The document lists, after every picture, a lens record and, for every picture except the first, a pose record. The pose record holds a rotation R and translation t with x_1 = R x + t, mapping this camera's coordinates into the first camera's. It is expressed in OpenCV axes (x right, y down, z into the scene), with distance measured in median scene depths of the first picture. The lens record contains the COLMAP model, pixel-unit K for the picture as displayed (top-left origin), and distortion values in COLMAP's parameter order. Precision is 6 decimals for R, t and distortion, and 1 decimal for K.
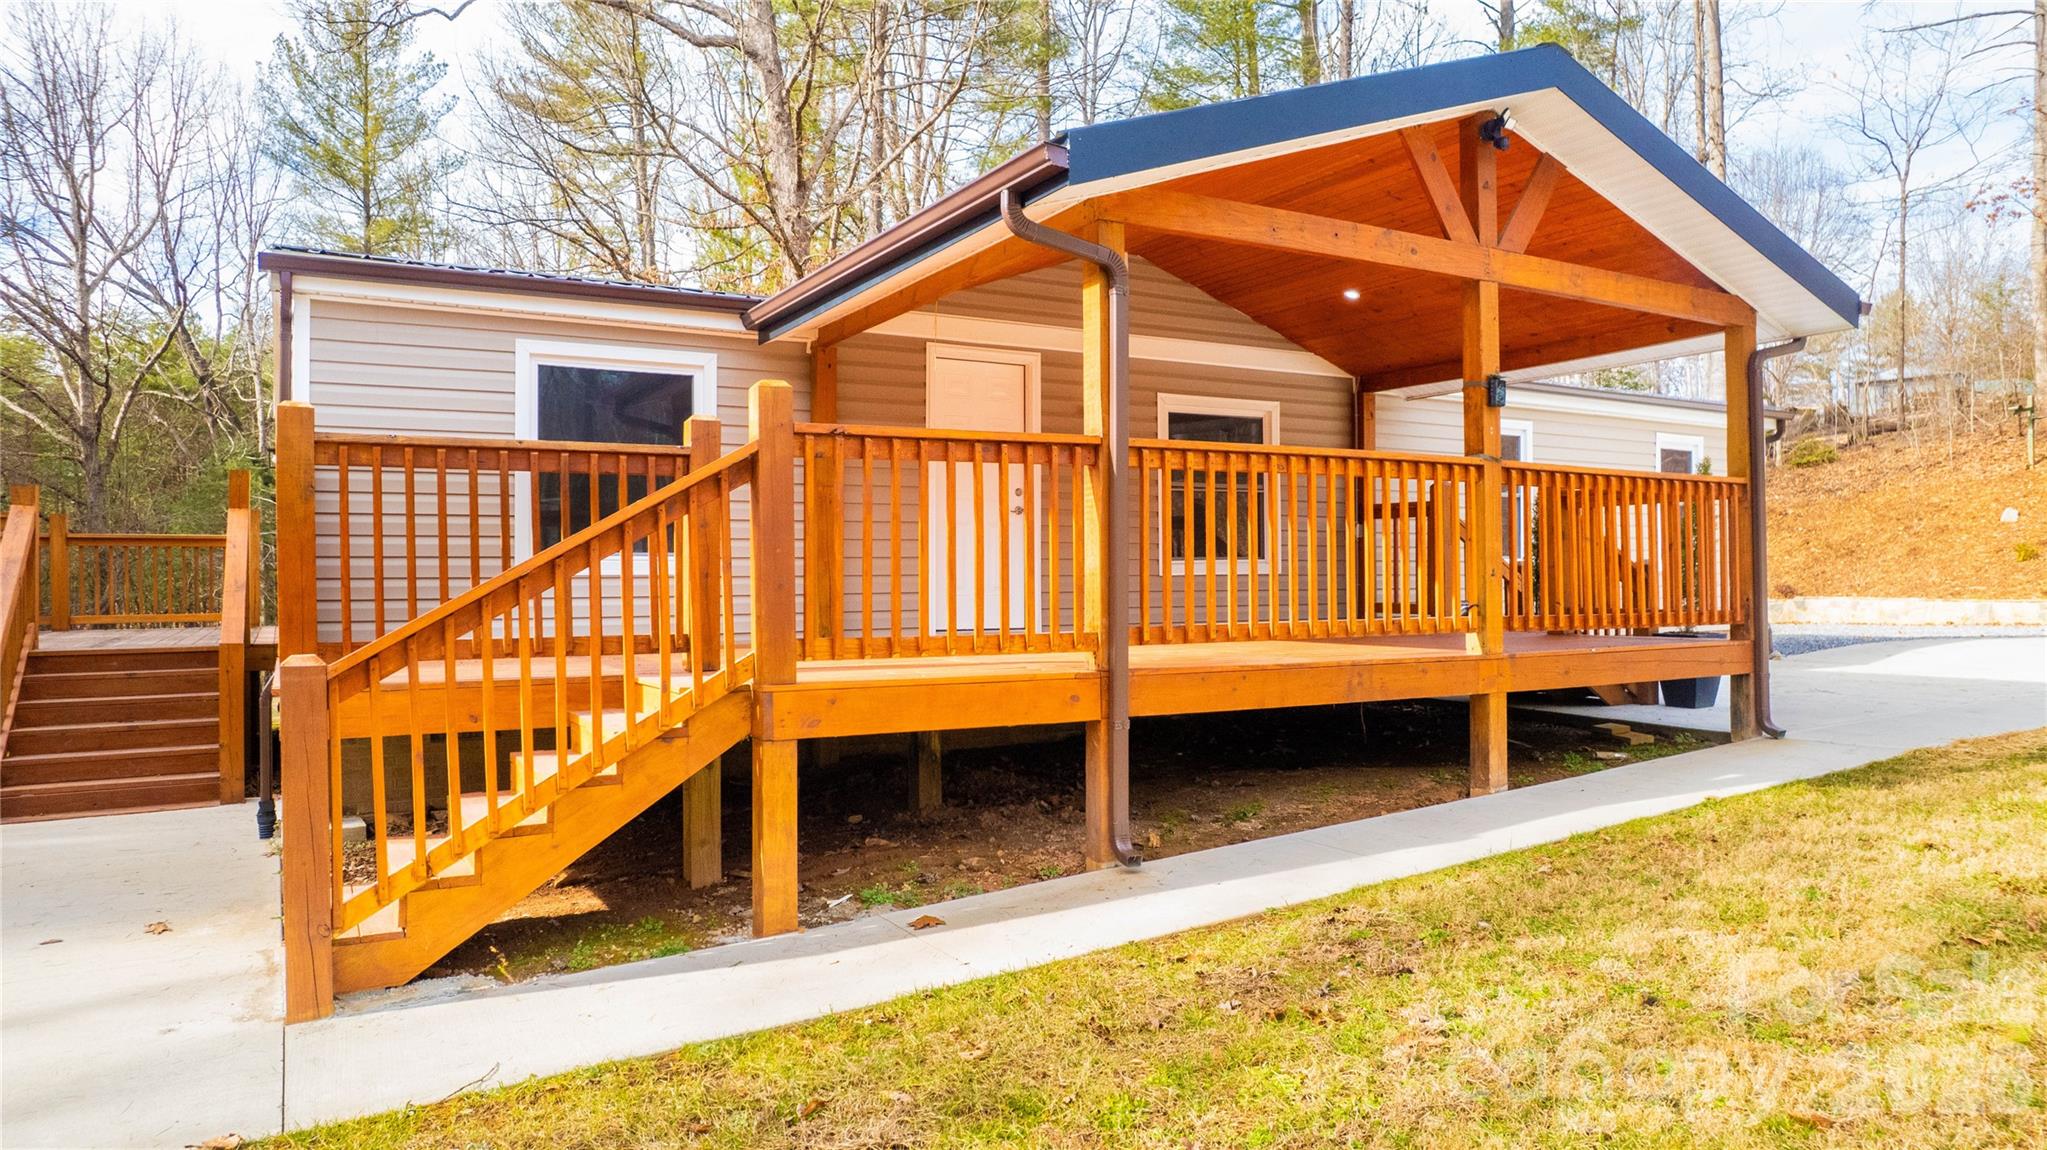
lens RADIAL K [[1289.8, 0, 1024.0], [0, 1289.8, 582.8], [0, 0, 1]] dist [-0.021752, 0.010073]
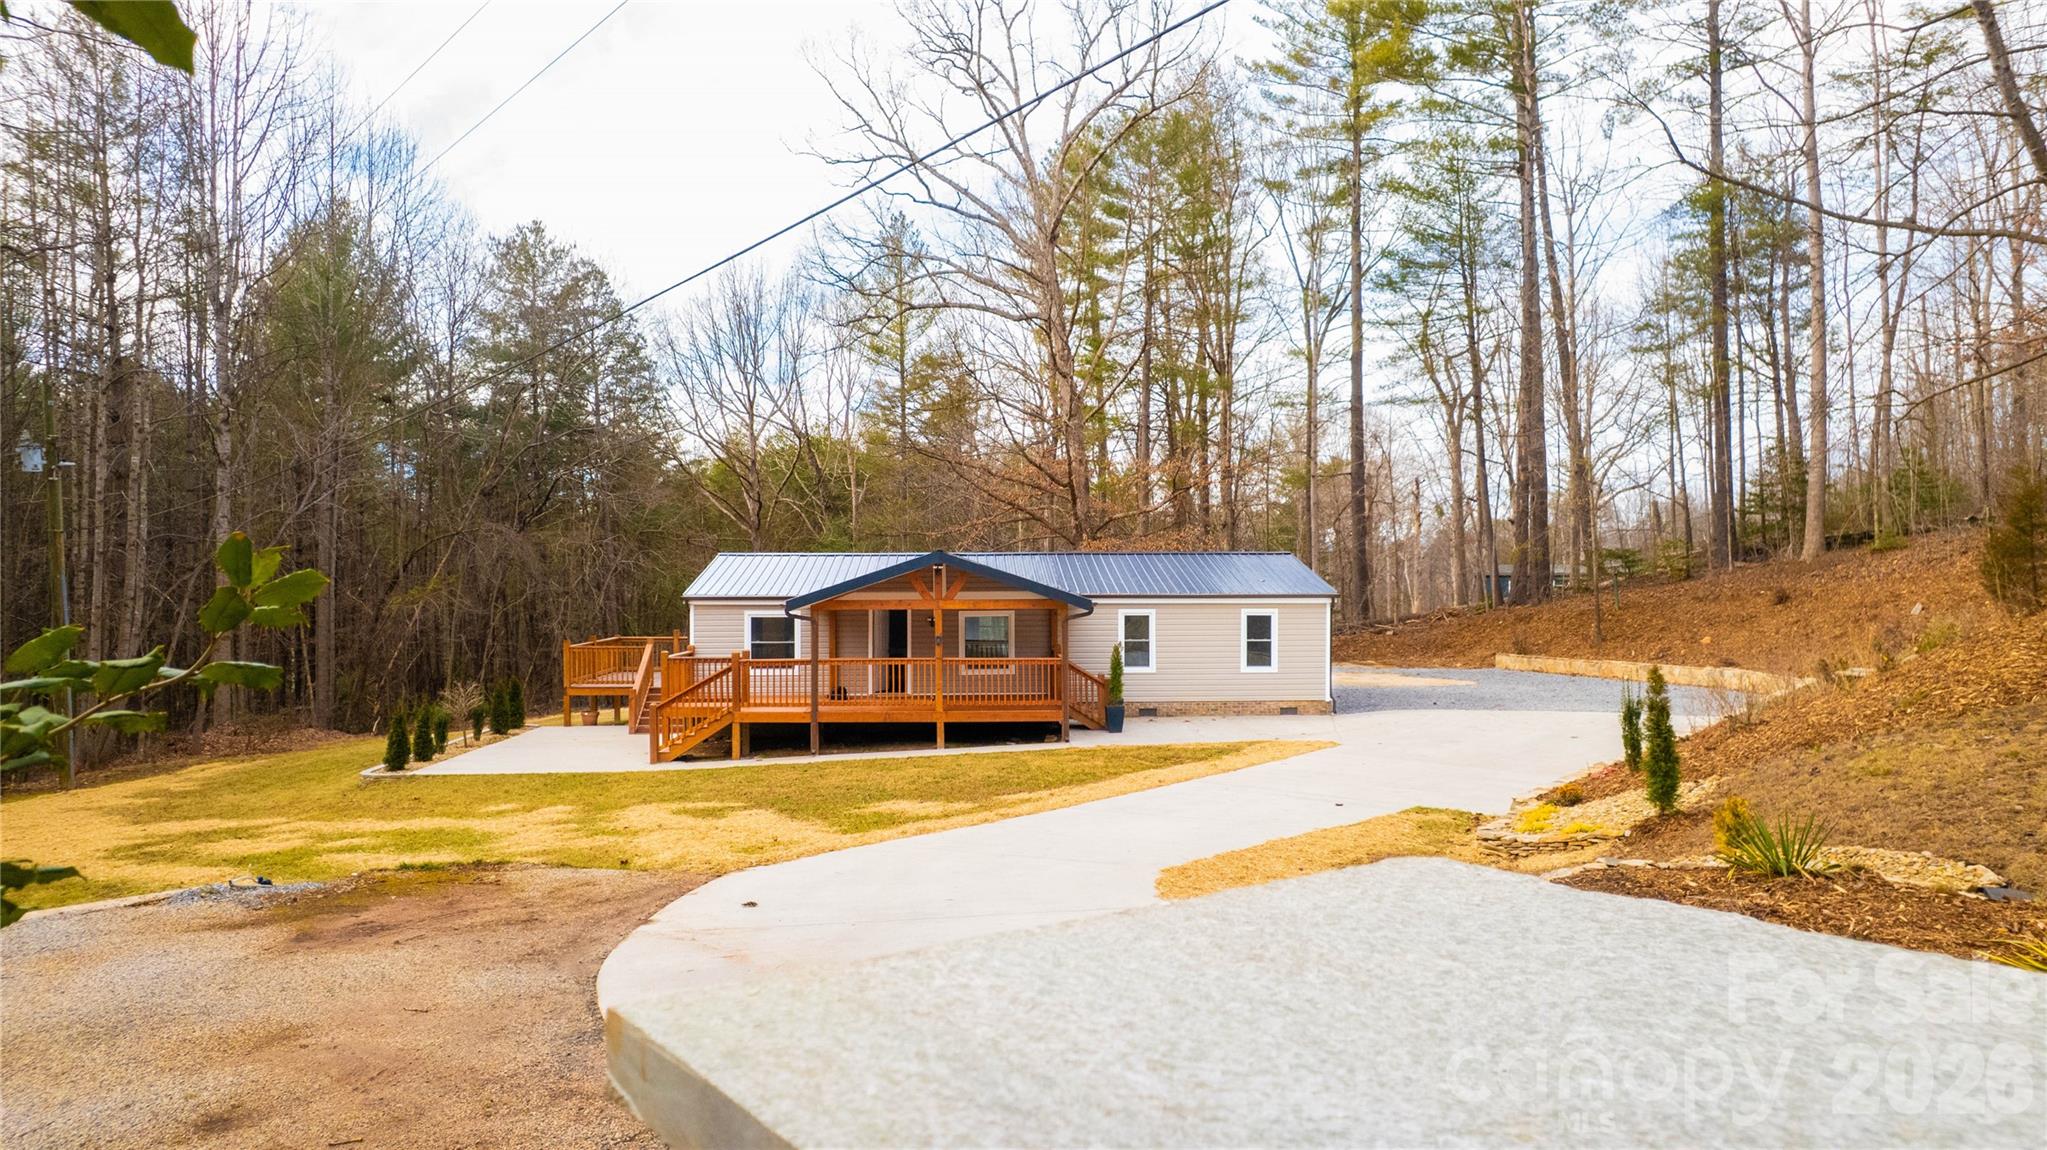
lens RADIAL K [[1289.8, 0, 1023.4], [0, 1289.8, 572.6], [0, 0, 1]] dist [-0.021752, 0.010073]
pose [[0.891509, 0.002277, -0.452997, 1.839879], [-0.006695, 0.999944, -0.008150, -0.256350], [0.452954, 0.010299, 0.891475, -1.781793]]
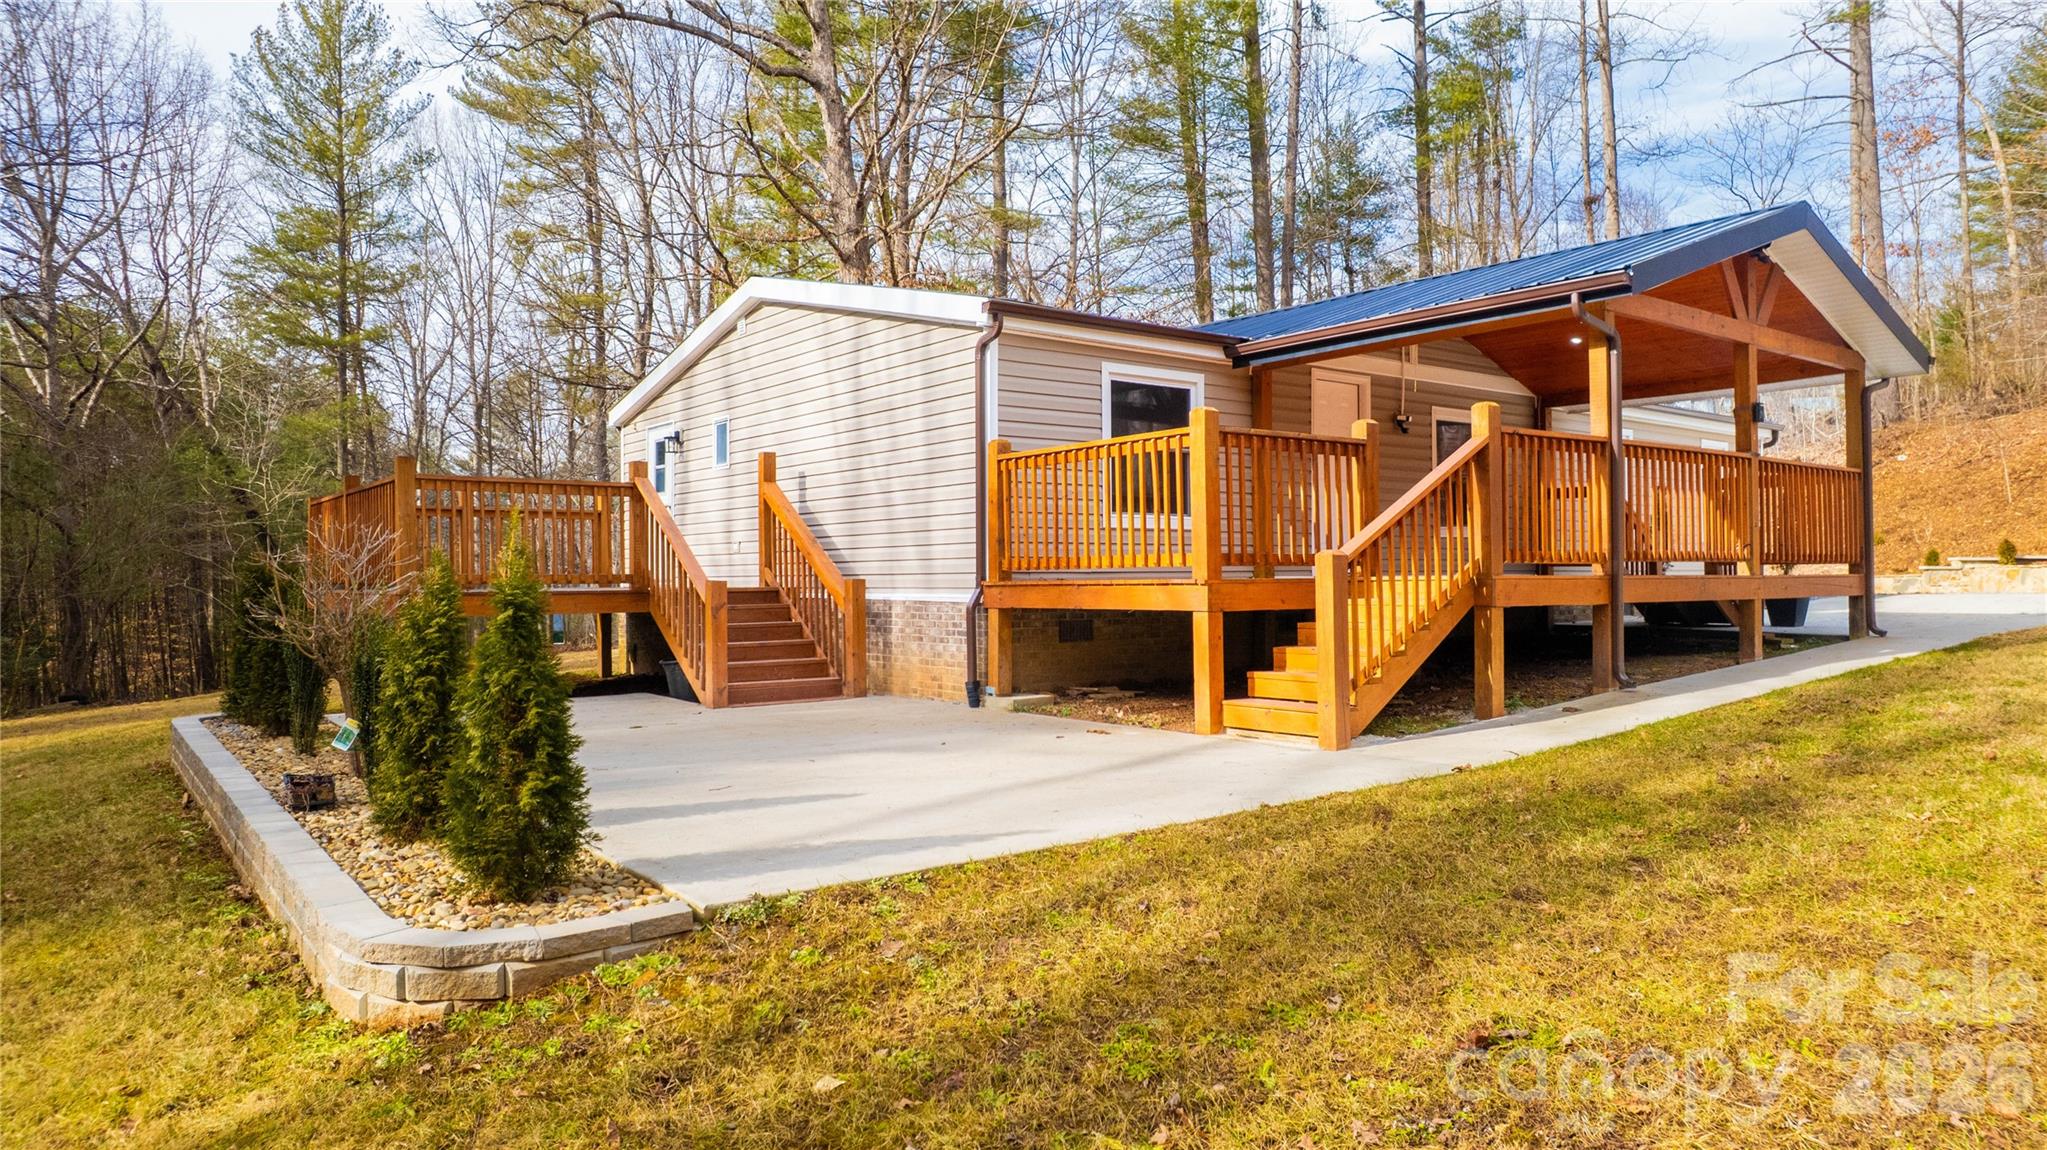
lens RADIAL K [[1289.8, 0, 1024.5], [0, 1289.8, 575.3], [0, 0, 1]] dist [-0.021752, 0.010073]
pose [[0.991211, -0.002348, 0.132270, -0.629212], [0.003151, 0.999978, -0.005862, 0.051886], [-0.132253, 0.006228, 0.991196, -0.390878]]
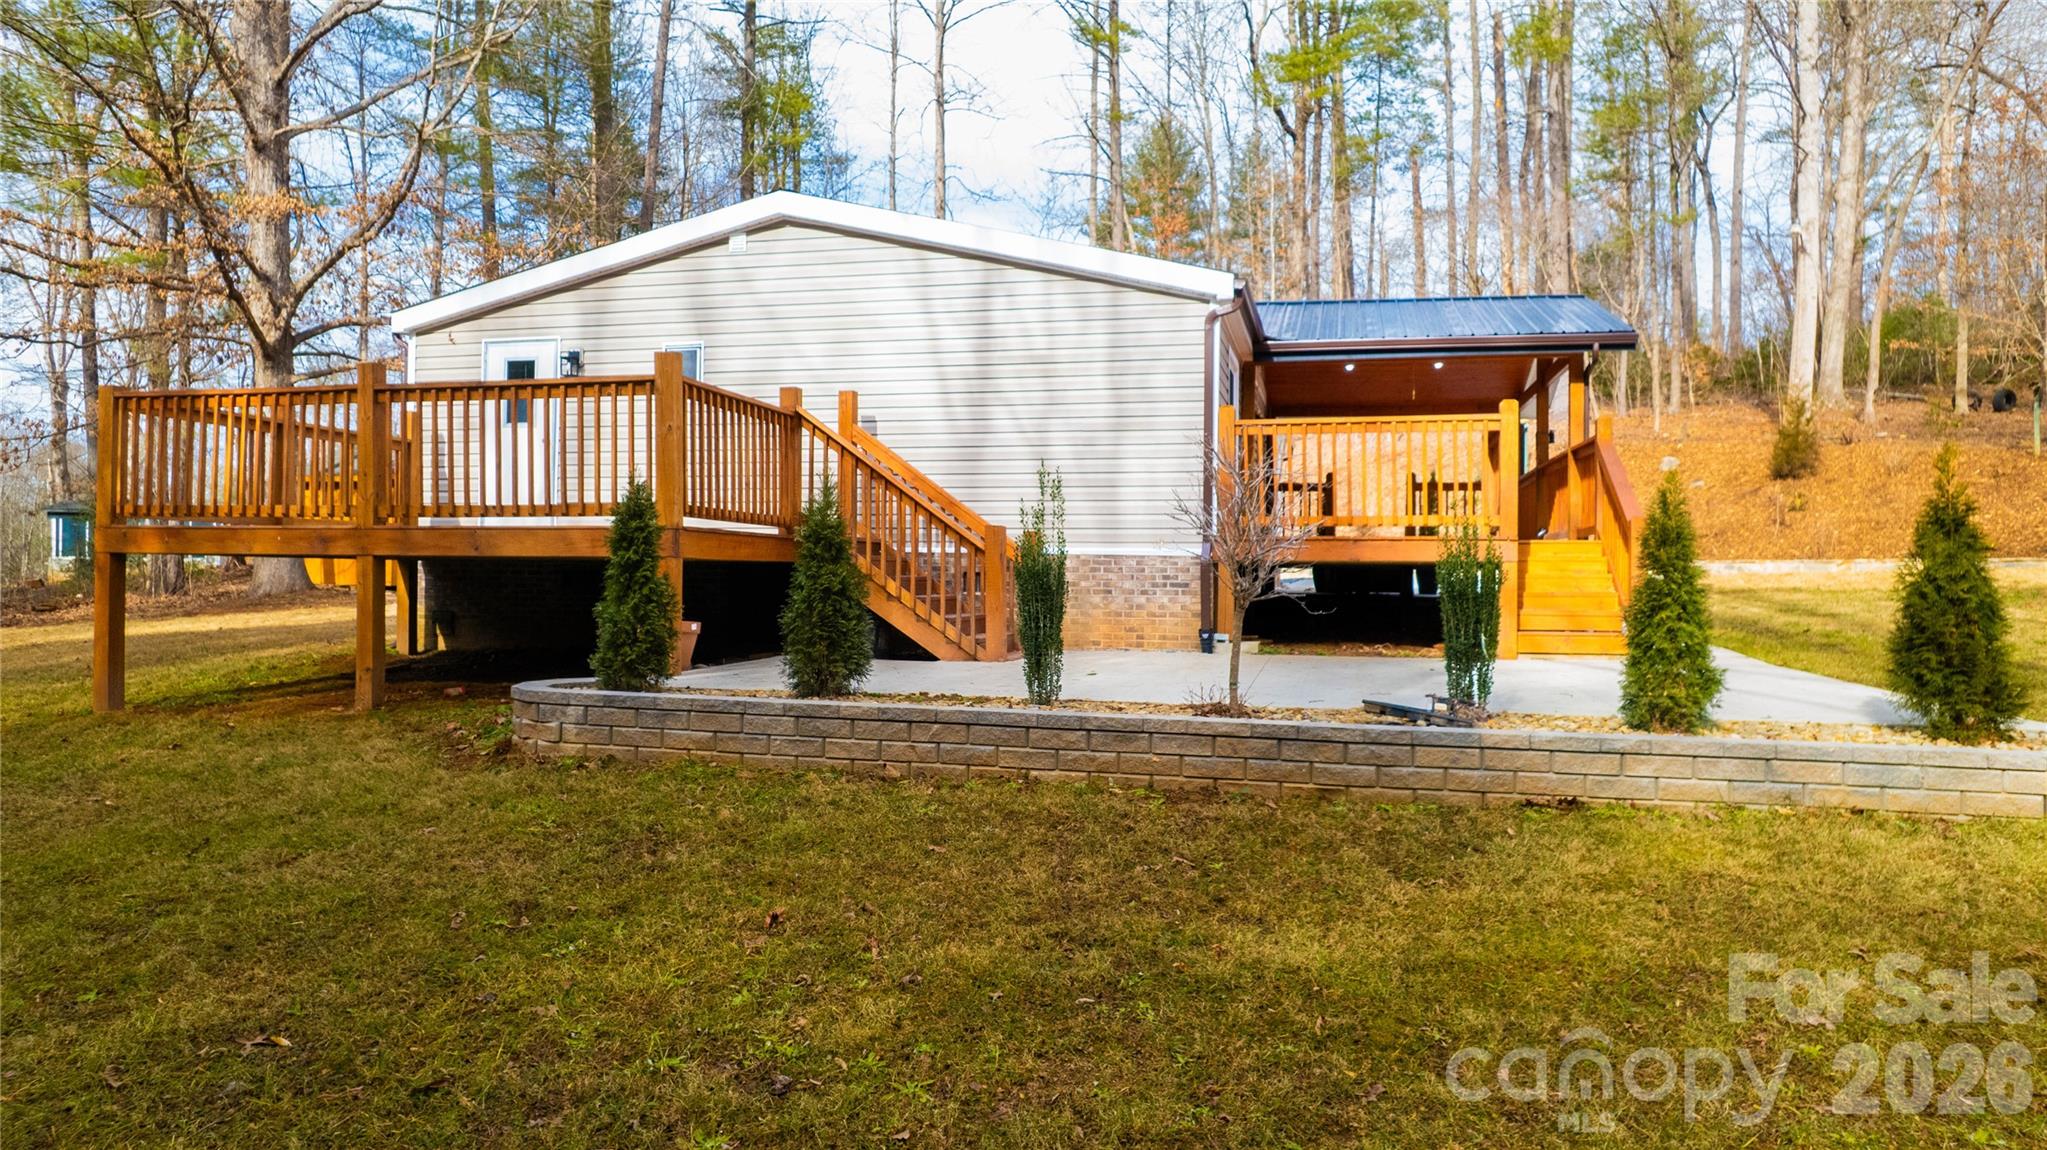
lens RADIAL K [[1289.8, 0, 1022.1], [0, 1289.8, 573.5], [0, 0, 1]] dist [-0.021752, 0.010073]
pose [[0.733437, 0.022255, 0.679393, -1.592423], [-0.026320, 0.999644, -0.004332, 0.100593], [-0.679247, -0.014704, 0.733762, 0.025046]]
